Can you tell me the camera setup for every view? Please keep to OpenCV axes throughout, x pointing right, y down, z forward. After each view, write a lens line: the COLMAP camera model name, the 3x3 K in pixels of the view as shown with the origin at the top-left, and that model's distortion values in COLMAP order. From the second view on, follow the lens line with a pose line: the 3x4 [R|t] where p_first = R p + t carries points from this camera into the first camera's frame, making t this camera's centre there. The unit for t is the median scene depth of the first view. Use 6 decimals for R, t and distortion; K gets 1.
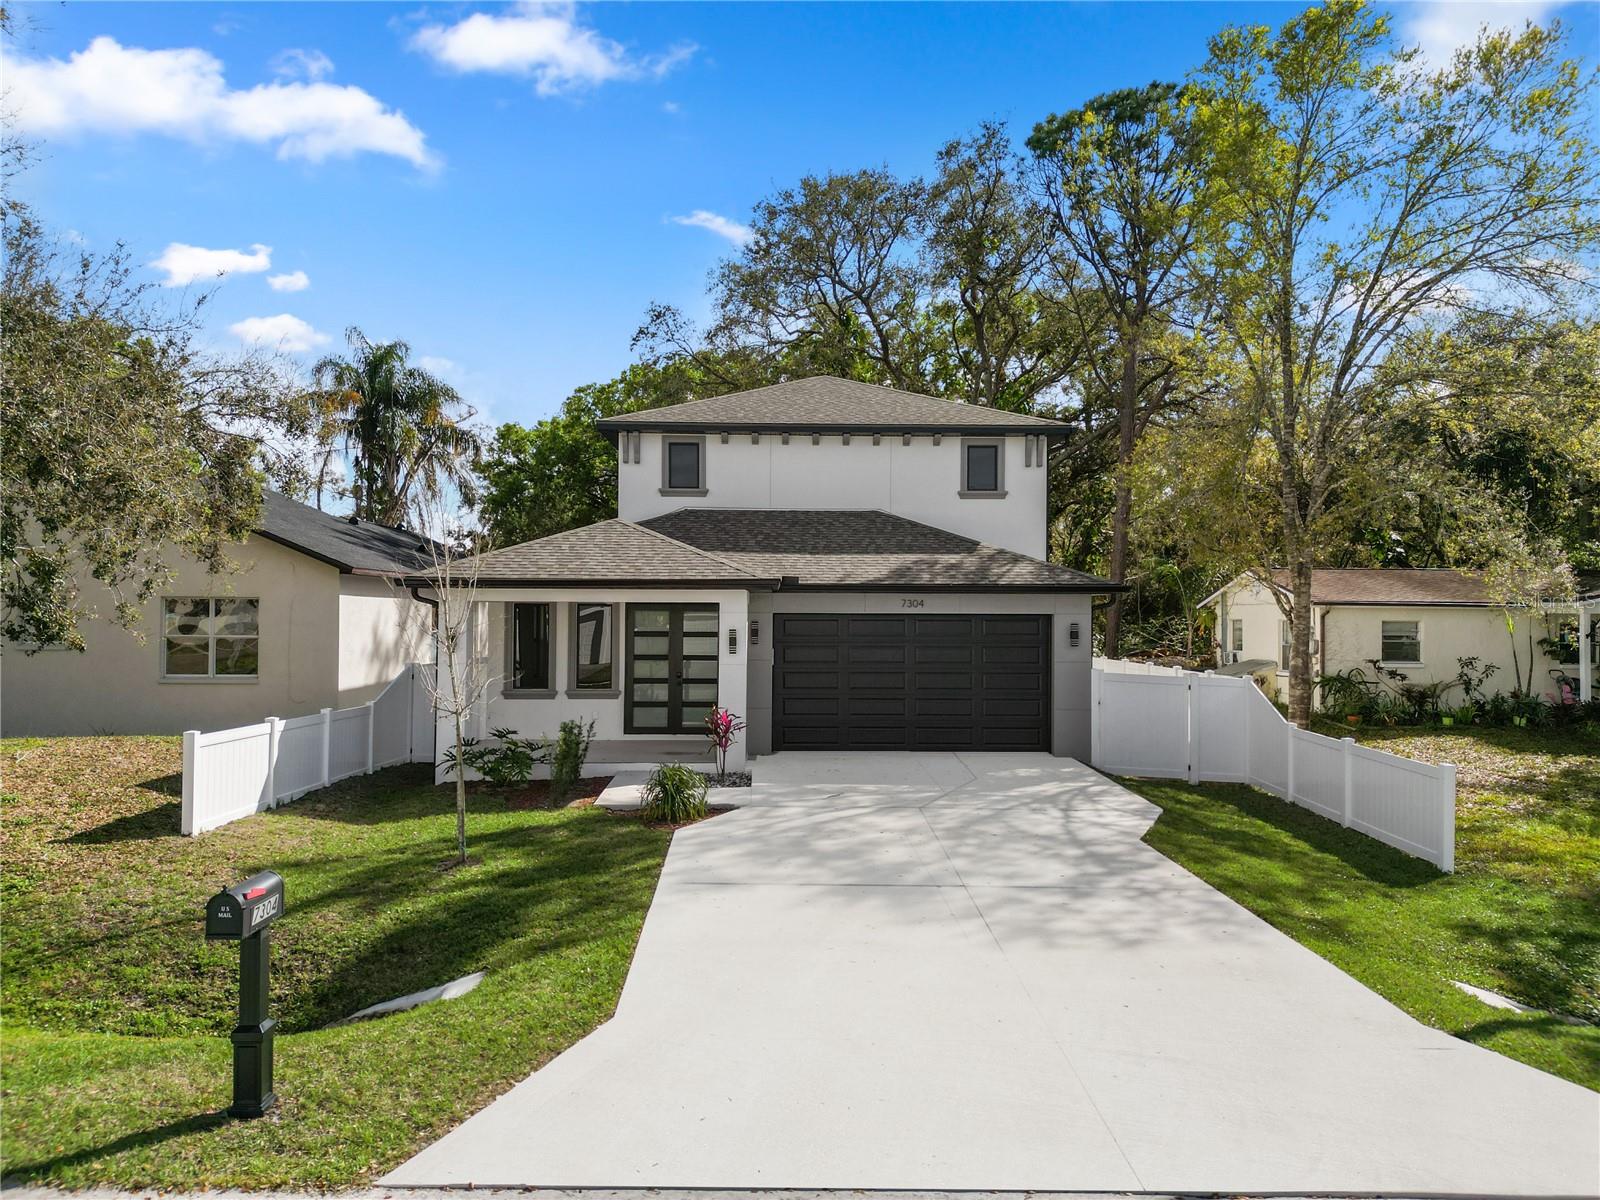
lens RADIAL K [[1125.4, 0, 779.8], [0, 1125.4, 624.9], [0, 0, 1]] dist [0.101868, -0.089219]
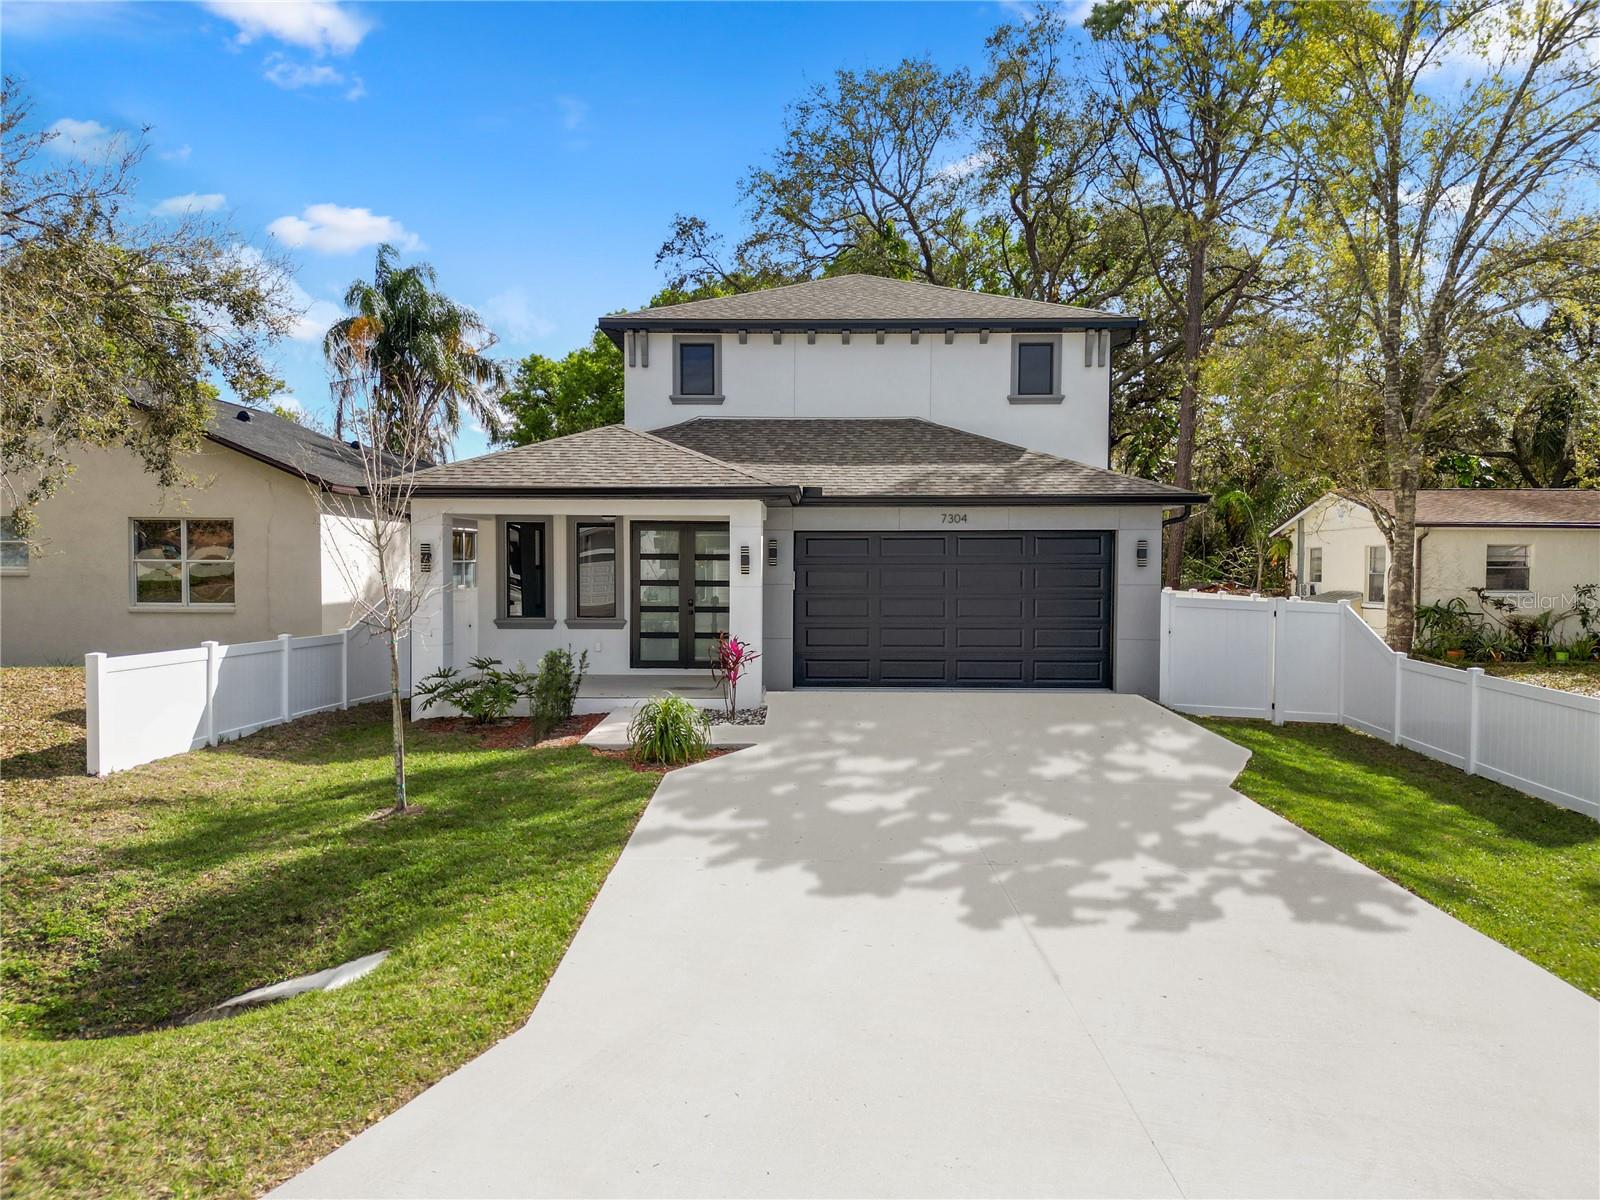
lens RADIAL K [[1125.4, 0, 779.8], [0, 1125.4, 624.9], [0, 0, 1]] dist [0.101868, -0.089219]
pose [[0.999243, -0.000131, -0.038898, 0.016163], [0.001904, 0.998961, 0.045542, 0.021746], [0.038852, -0.045581, 0.998205, 0.110668]]
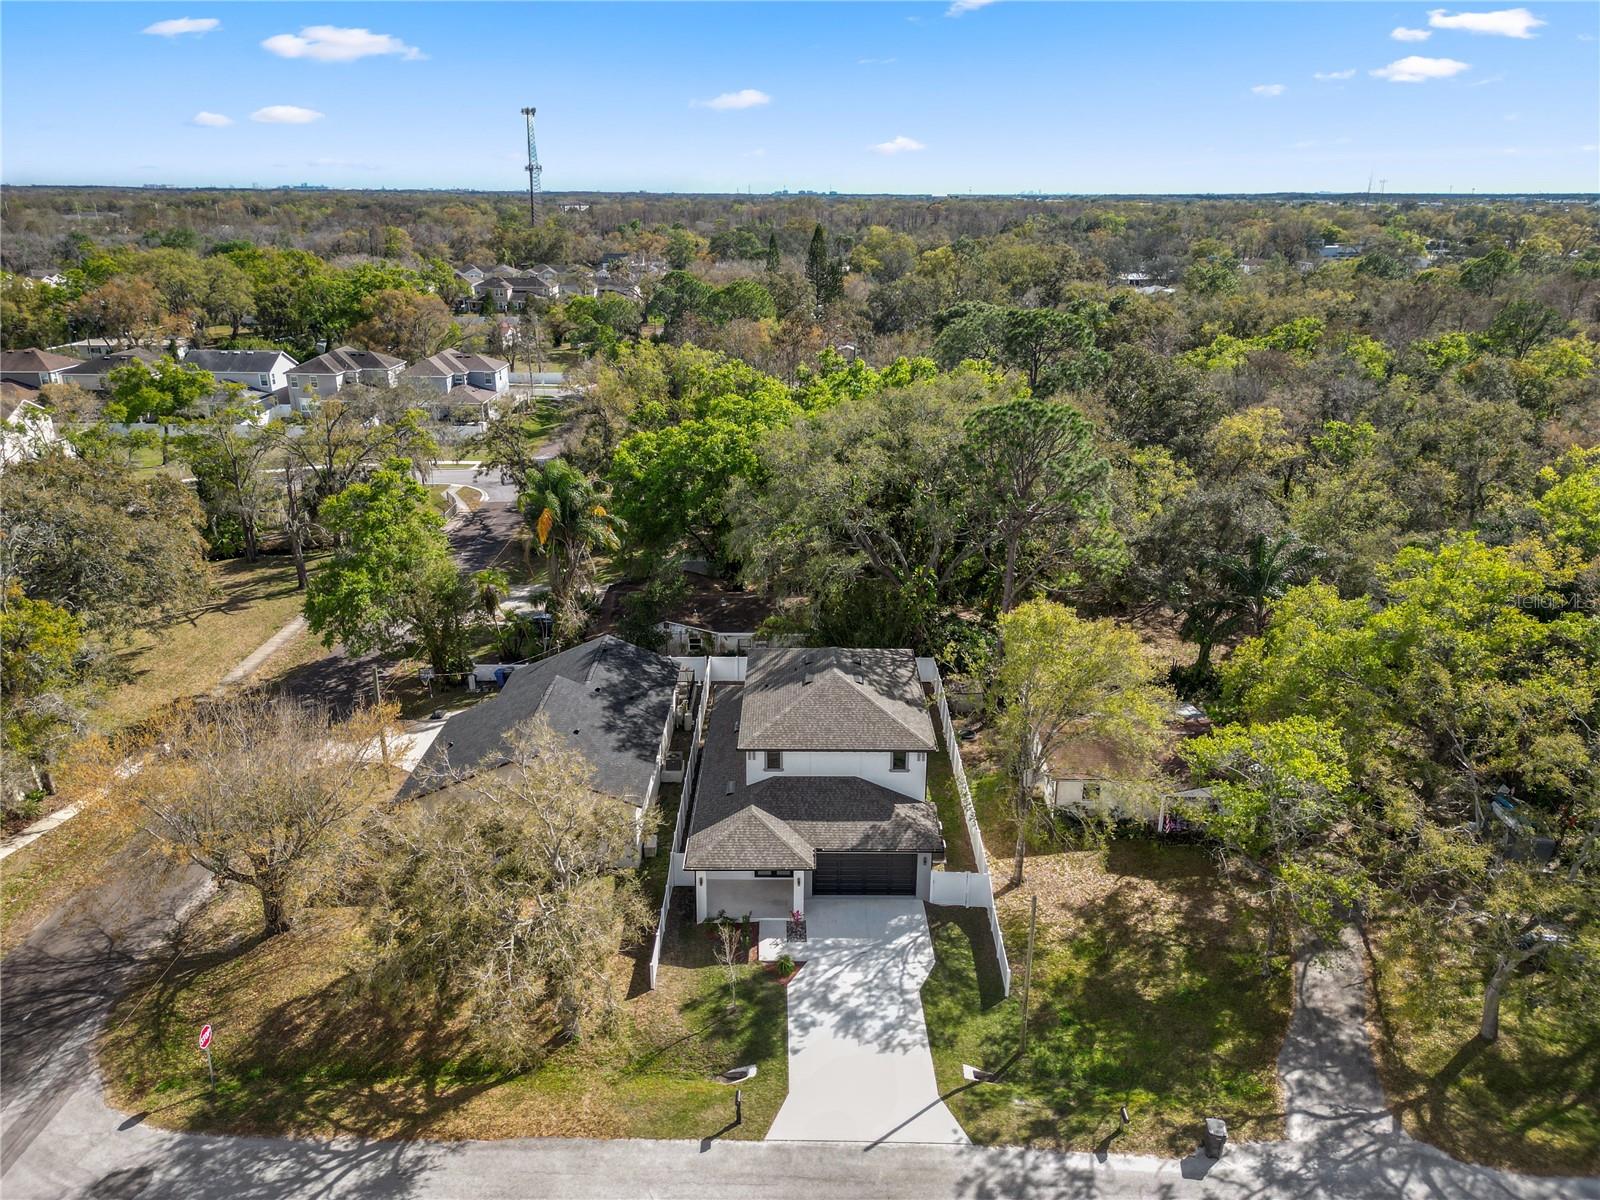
lens RADIAL K [[1125.4, 0, 779.8], [0, 1125.4, 624.9], [0, 0, 1]] dist [0.101868, -0.089219]
pose [[0.999963, -0.001310, -0.008447, -0.056590], [0.004217, 0.935180, 0.354148, -1.366321], [0.007436, -0.354171, 0.935151, -1.224461]]
